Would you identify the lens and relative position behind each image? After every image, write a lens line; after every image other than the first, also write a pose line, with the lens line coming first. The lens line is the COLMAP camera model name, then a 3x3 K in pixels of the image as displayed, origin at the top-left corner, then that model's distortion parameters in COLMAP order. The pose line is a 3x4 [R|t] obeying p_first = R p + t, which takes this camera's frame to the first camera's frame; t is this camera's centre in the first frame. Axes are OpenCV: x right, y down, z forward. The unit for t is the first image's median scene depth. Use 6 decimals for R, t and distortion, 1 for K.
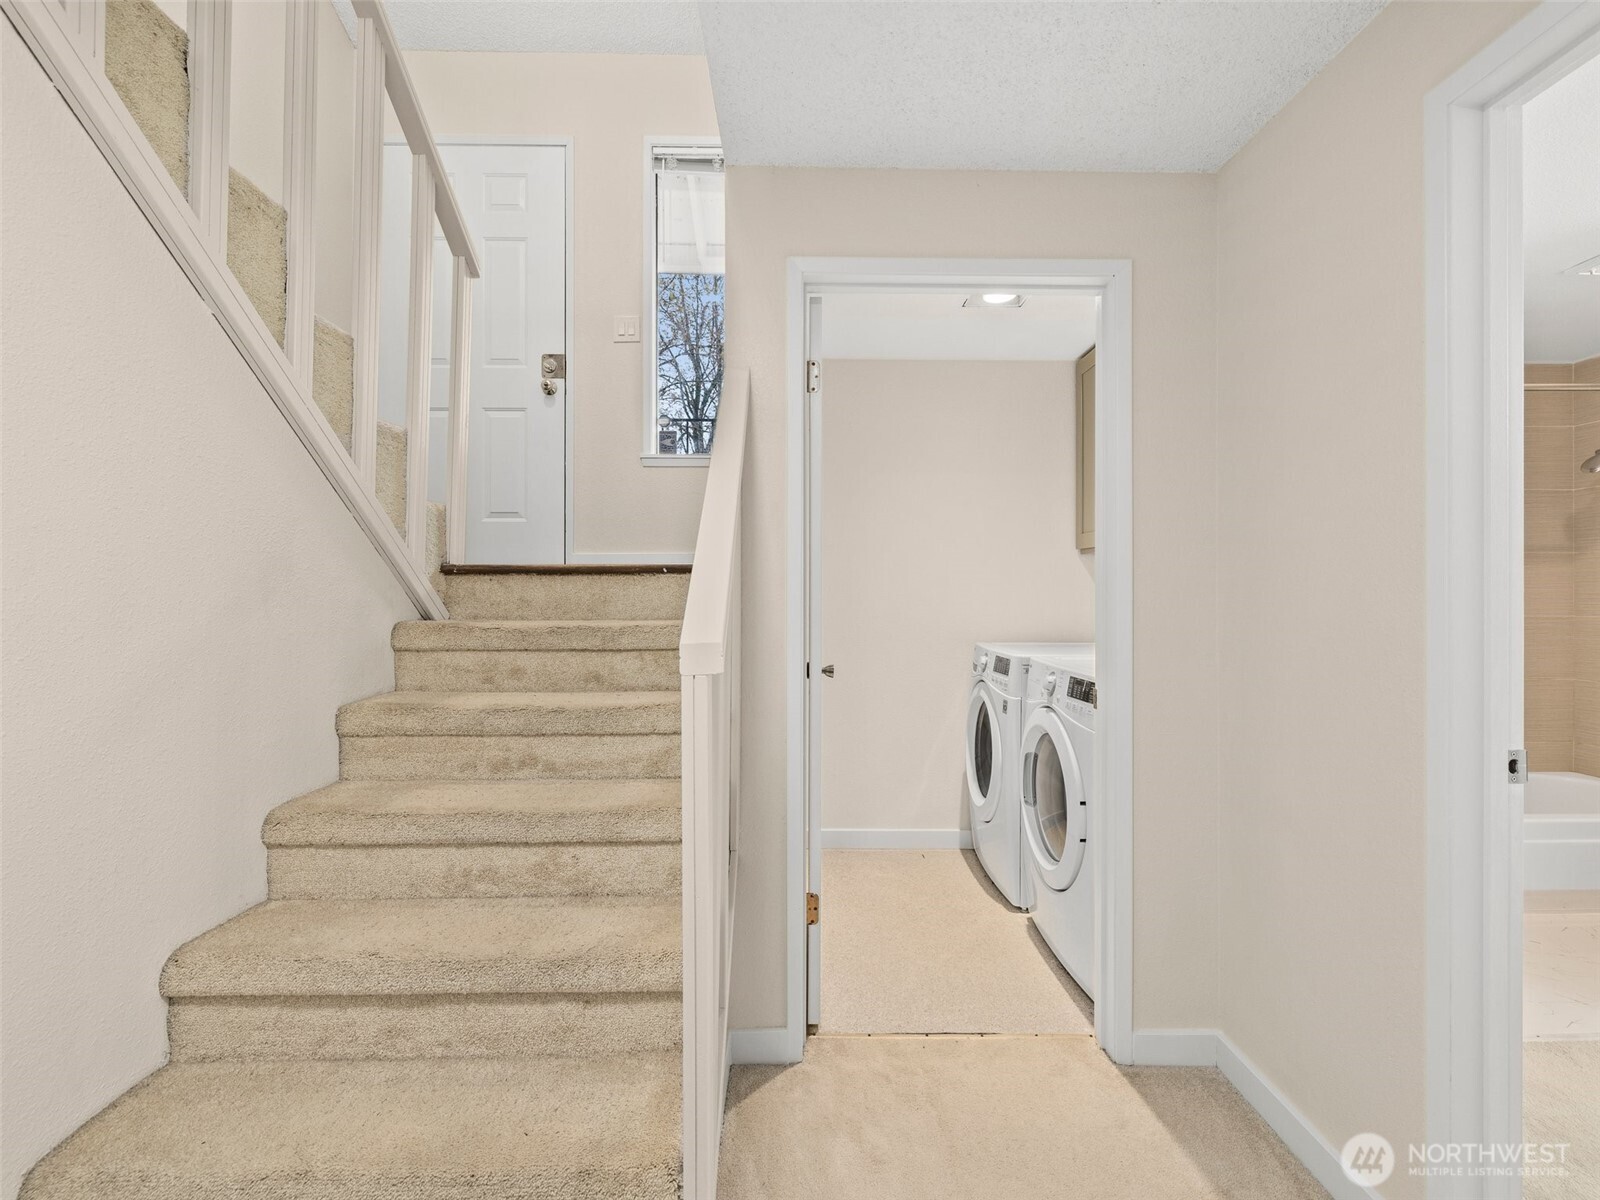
lens RADIAL K [[760.9, 0, 802.7], [0, 760.9, 588.3], [0, 0, 1]] dist [-0.000108, -0.000975]
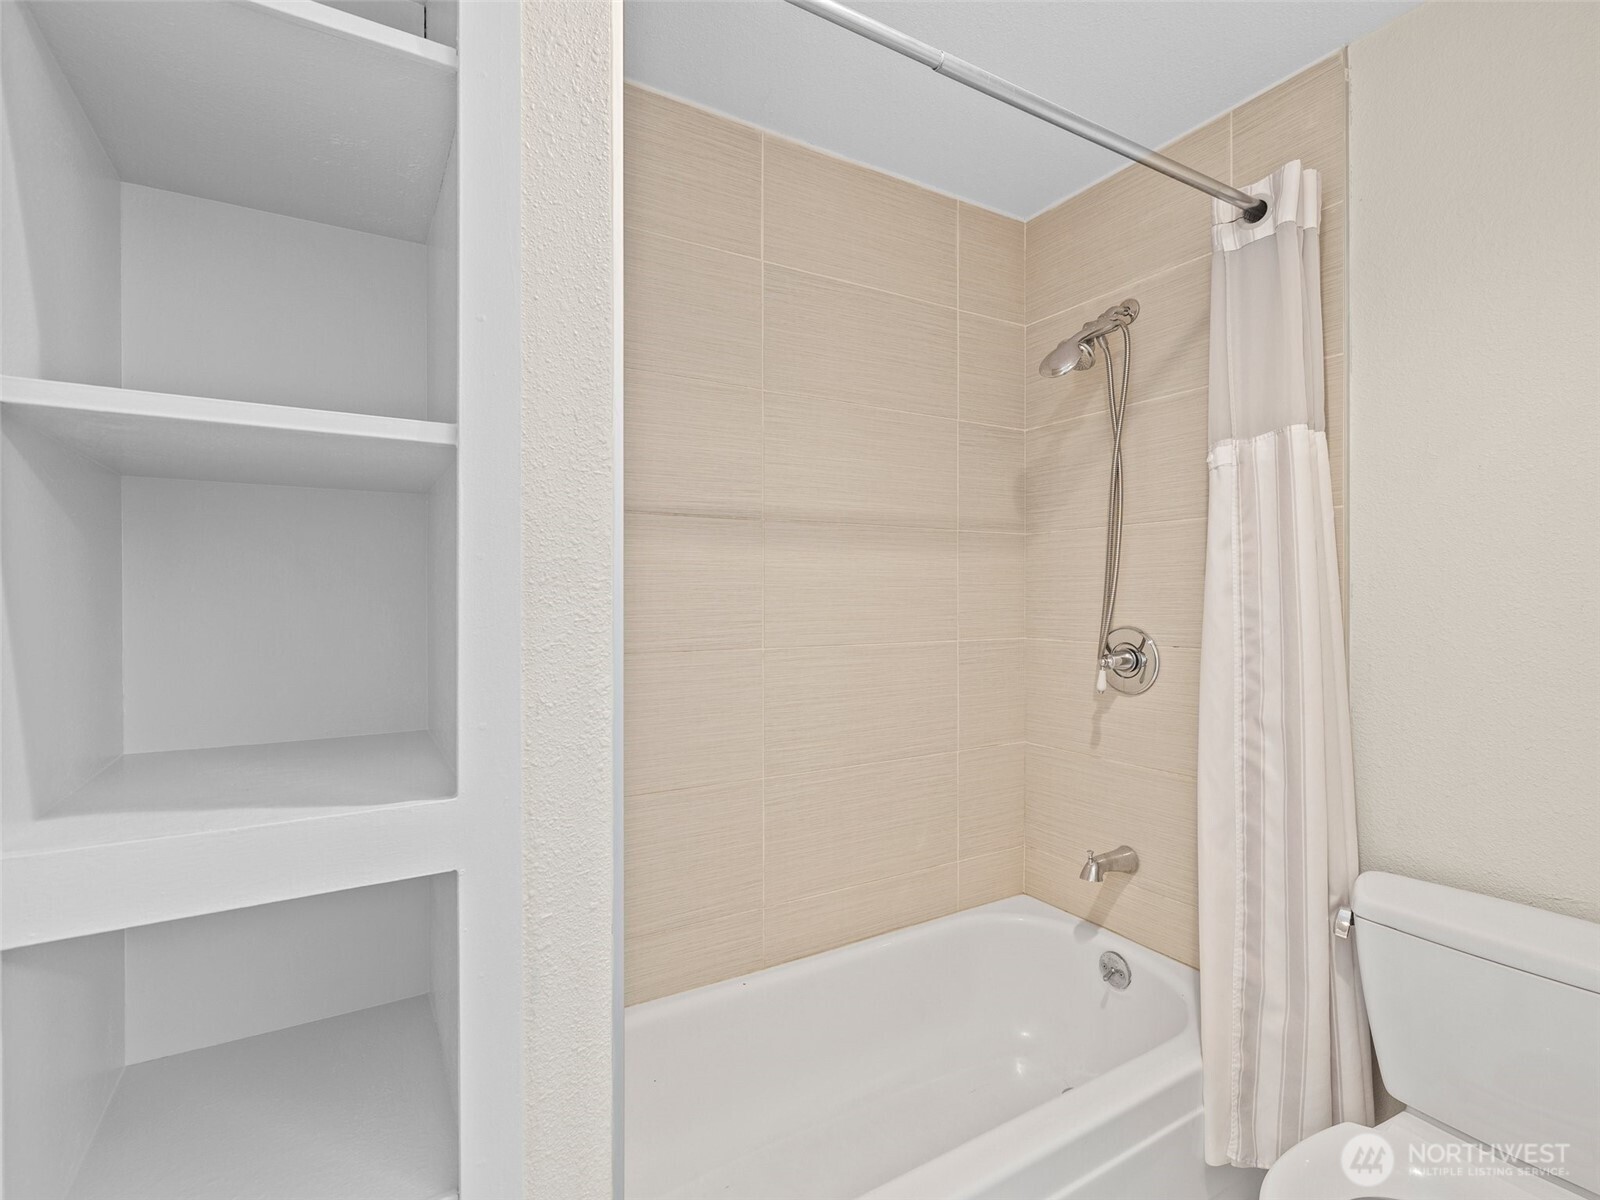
lens RADIAL K [[760.9, 0, 788.8], [0, 760.9, 593.7], [0, 0, 1]] dist [-0.000108, -0.000975]
pose [[0.871842, -0.003120, 0.489778, 0.623750], [-0.000040, 0.999979, 0.006441, -0.003147], [-0.489788, -0.005635, 0.871823, 0.635059]]
